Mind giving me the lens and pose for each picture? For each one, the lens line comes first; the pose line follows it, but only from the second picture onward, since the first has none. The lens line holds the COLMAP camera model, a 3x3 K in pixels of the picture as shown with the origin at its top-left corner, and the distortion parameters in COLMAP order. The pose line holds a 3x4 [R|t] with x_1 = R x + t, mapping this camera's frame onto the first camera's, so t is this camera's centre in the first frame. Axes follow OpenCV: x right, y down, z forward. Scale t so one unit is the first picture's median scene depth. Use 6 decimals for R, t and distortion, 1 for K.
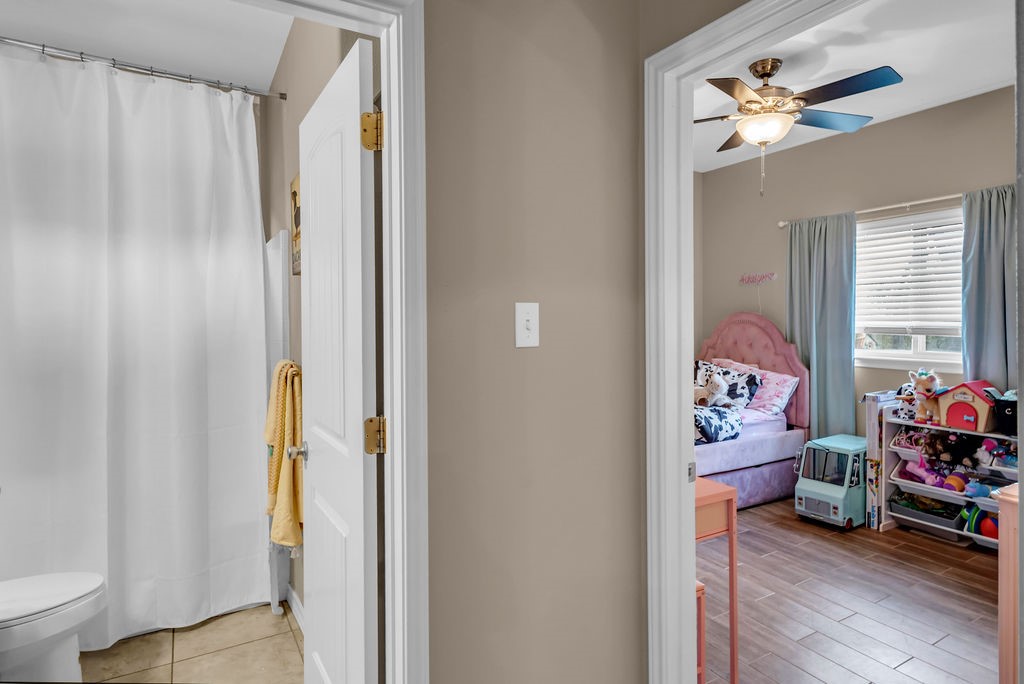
lens RADIAL K [[585.2, 0, 491.2], [0, 585.2, 324.1], [0, 0, 1]] dist [0.019030, -0.005388]
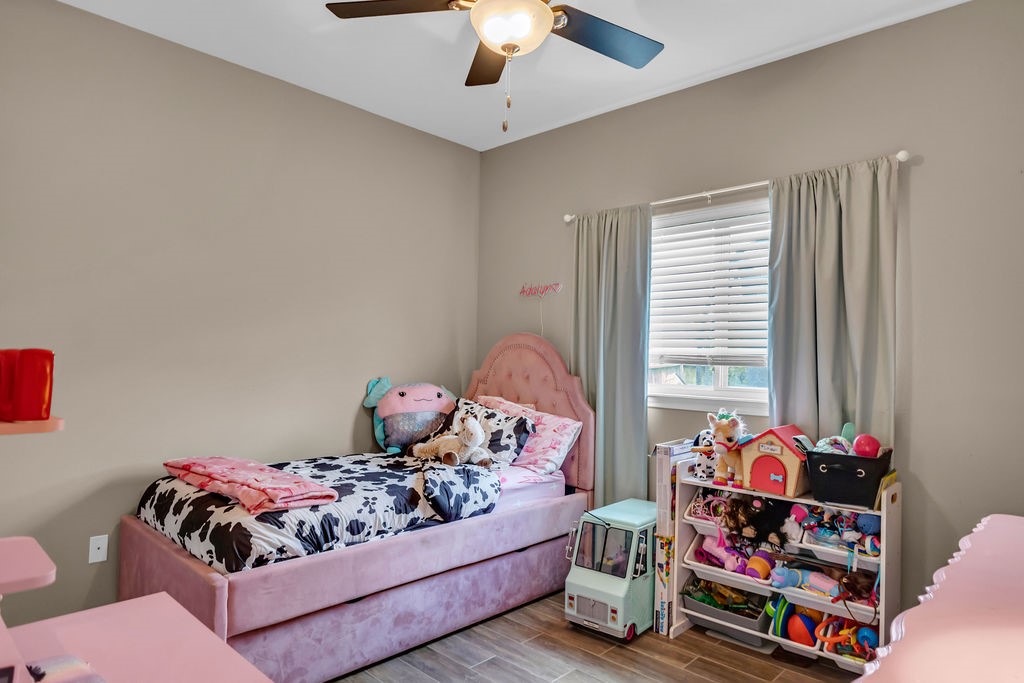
lens RADIAL K [[593.1, 0, 513.3], [0, 593.1, 343.2], [0, 0, 1]] dist [-0.002863, -0.002911]
pose [[0.959618, 0.036113, 0.278978, 0.253310], [-0.024577, 0.998696, -0.044738, 0.030647], [-0.280230, 0.036074, 0.959255, 0.338933]]
